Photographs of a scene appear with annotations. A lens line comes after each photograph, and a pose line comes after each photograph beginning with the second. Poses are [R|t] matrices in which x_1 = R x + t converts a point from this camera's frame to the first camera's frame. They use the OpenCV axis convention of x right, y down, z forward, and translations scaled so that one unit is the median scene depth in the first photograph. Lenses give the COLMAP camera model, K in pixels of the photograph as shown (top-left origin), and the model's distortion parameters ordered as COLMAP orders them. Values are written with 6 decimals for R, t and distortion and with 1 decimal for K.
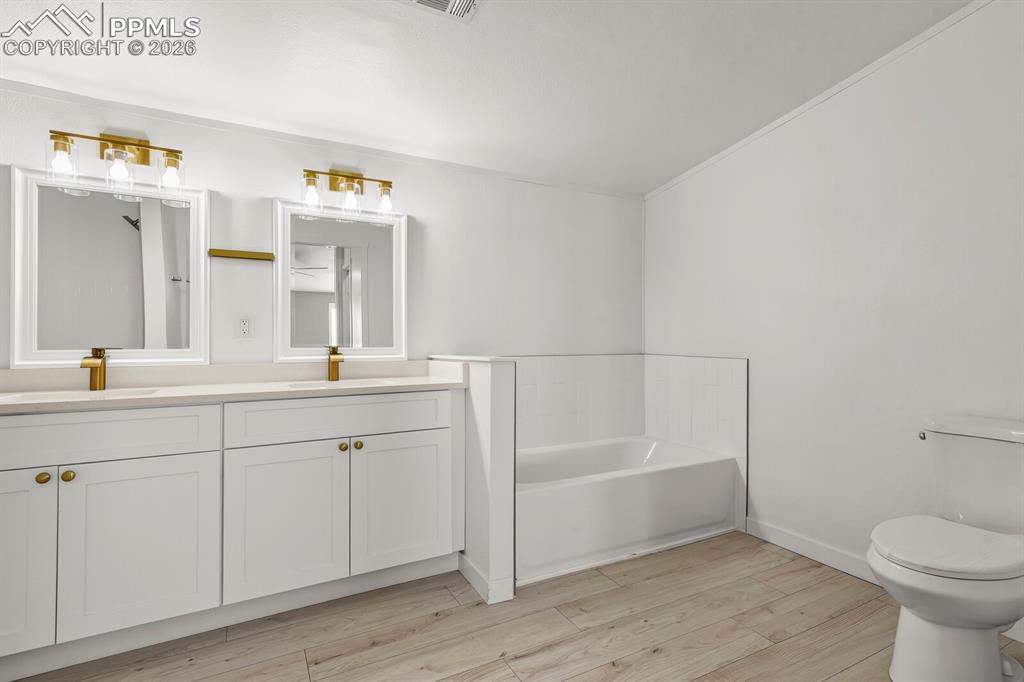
lens RADIAL K [[495.5, 0, 511.6], [0, 495.5, 340.1], [0, 0, 1]] dist [0.018296, -0.002723]
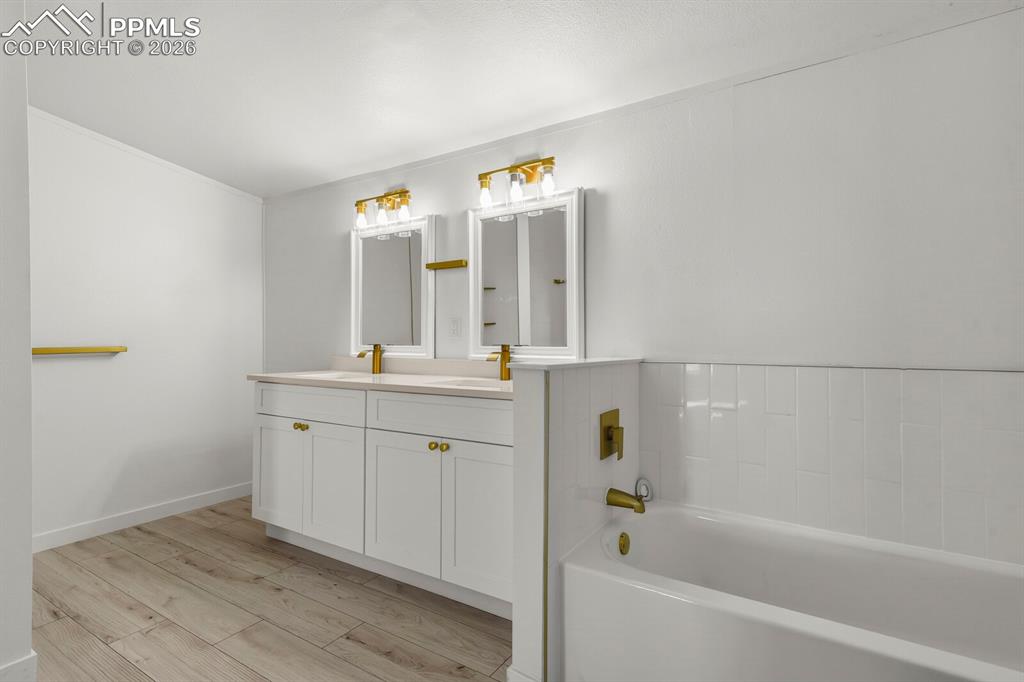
lens RADIAL K [[495.5, 0, 518.3], [0, 495.5, 337.8], [0, 0, 1]] dist [0.018296, -0.002723]
pose [[0.498846, -0.003628, -0.866683, 0.564019], [-0.003864, 0.999972, -0.006410, 0.004679], [0.866682, 0.006547, 0.498818, 0.602550]]
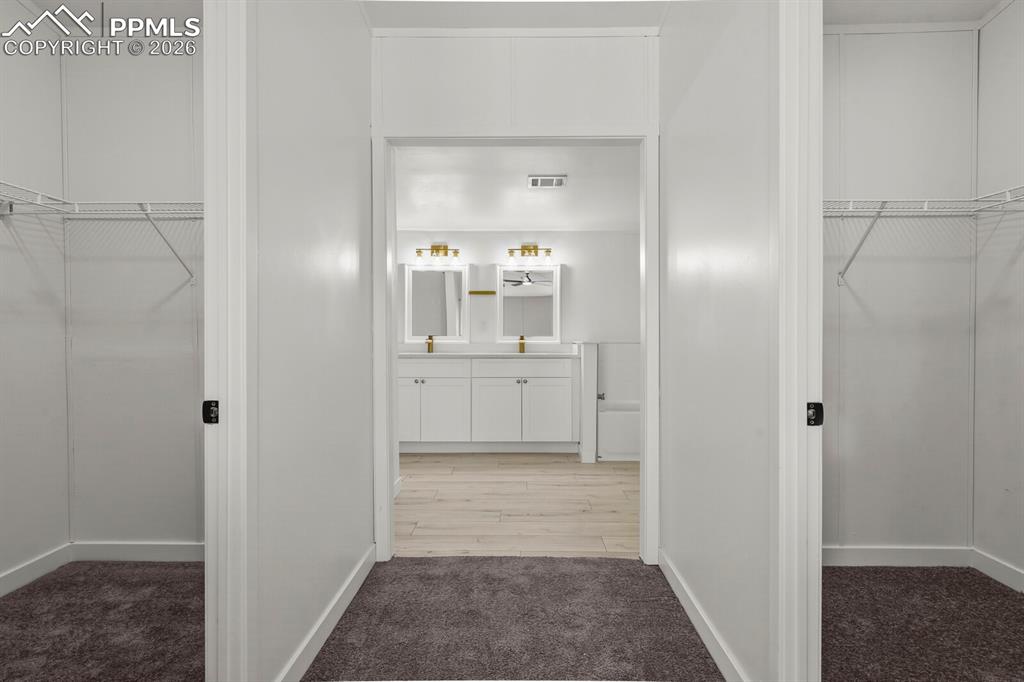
lens RADIAL K [[495.5, 0, 510.5], [0, 495.5, 338.8], [0, 0, 1]] dist [0.018296, -0.002723]
pose [[0.872872, 0.010700, -0.487833, 0.641356], [-0.003455, 0.999870, 0.015750, -0.006399], [0.487938, -0.012062, 0.872795, -0.849276]]
